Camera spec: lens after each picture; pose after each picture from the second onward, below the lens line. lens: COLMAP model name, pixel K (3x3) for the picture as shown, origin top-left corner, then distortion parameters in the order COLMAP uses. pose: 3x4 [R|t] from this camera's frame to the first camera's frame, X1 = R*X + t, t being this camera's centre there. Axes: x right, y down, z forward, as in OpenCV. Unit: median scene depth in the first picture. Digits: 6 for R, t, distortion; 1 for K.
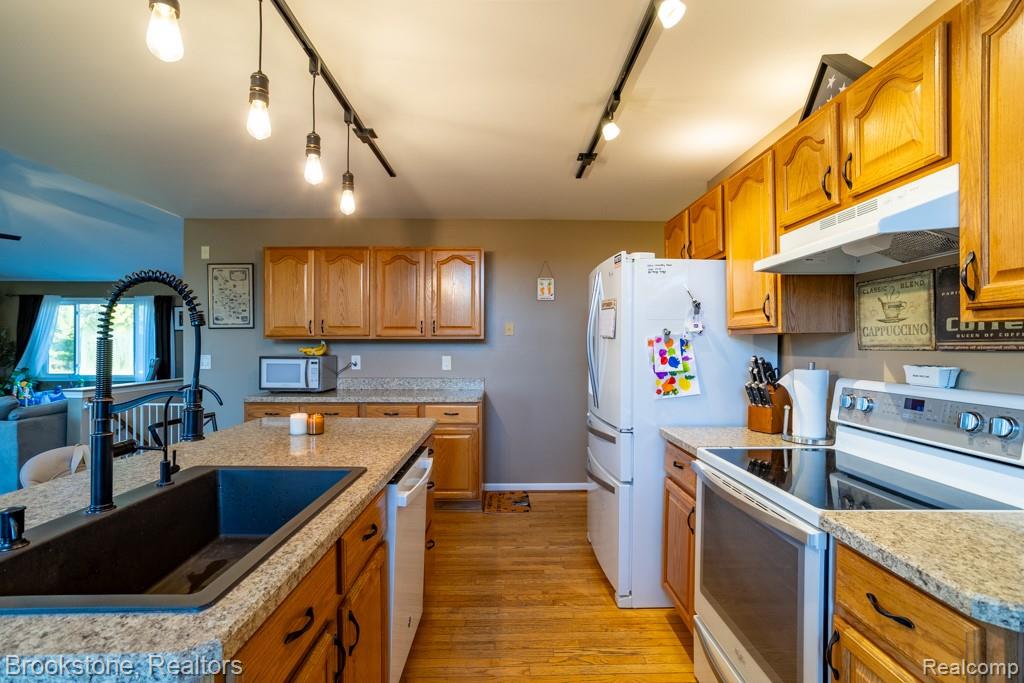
lens RADIAL K [[485.8, 0, 513.5], [0, 485.8, 343.6], [0, 0, 1]] dist [-0.016248, 0.008925]
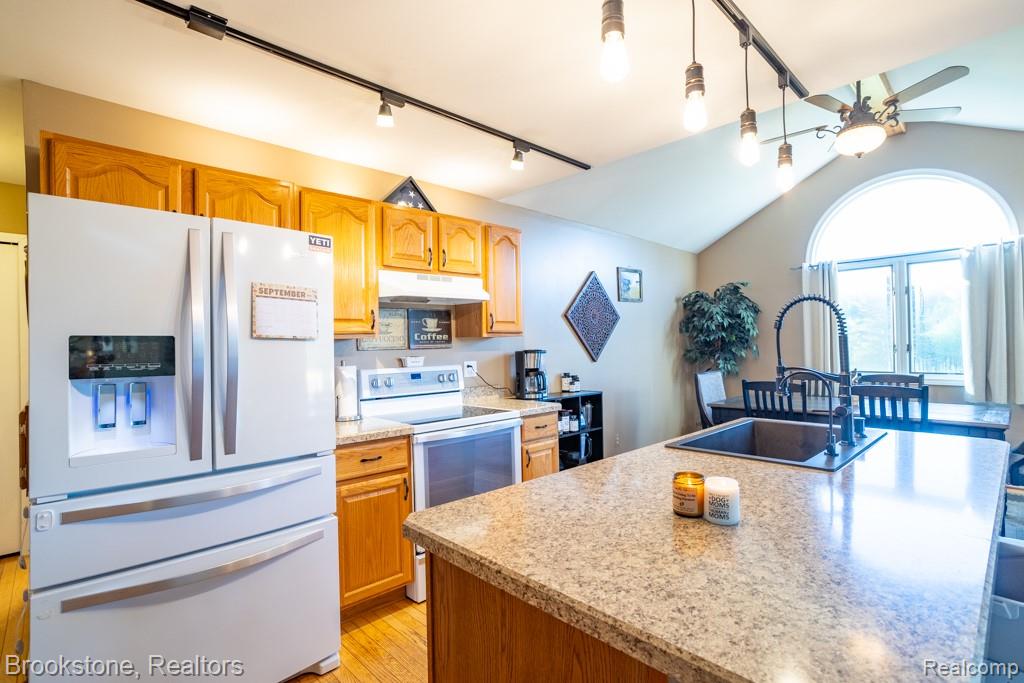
lens RADIAL K [[485.8, 0, 502.7], [0, 485.8, 343.7], [0, 0, 1]] dist [-0.016248, 0.008925]
pose [[-0.660228, 0.013239, 0.750949, -0.714814], [0.016424, 0.999860, -0.003188, 0.003270], [-0.750886, 0.010228, -0.660353, 1.596365]]
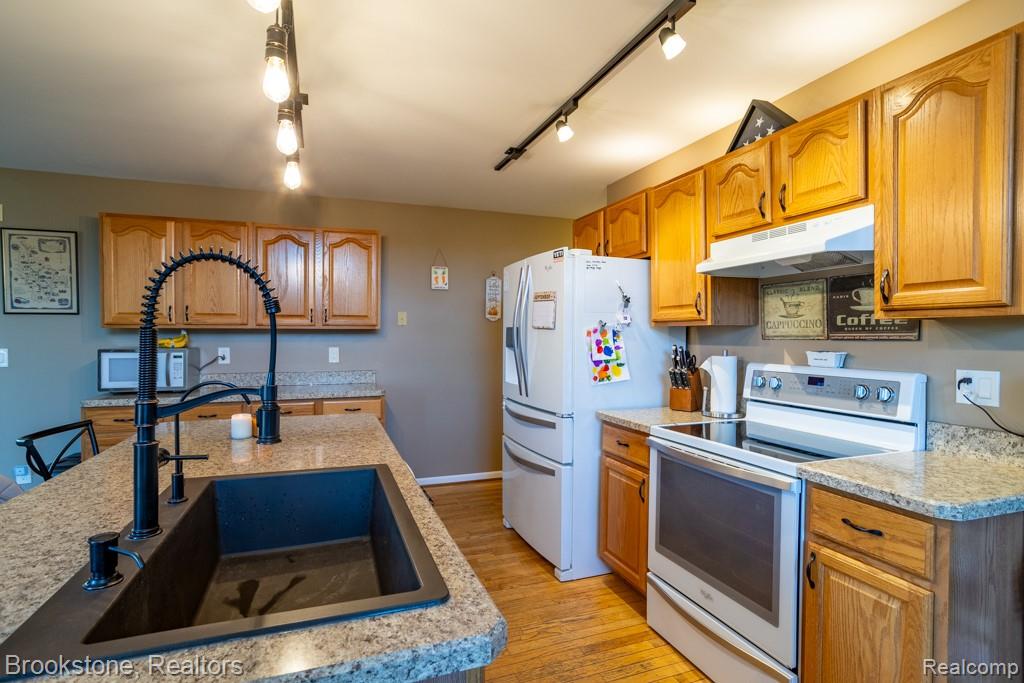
lens RADIAL K [[506.8, 0, 507.0], [0, 506.8, 340.0], [0, 0, 1]] dist [-0.023593, 0.003317]
pose [[0.945029, -0.002517, 0.326977, -0.312541], [-0.001377, 0.999931, 0.011677, 0.000152], [-0.326984, -0.011485, 0.944960, -0.007461]]
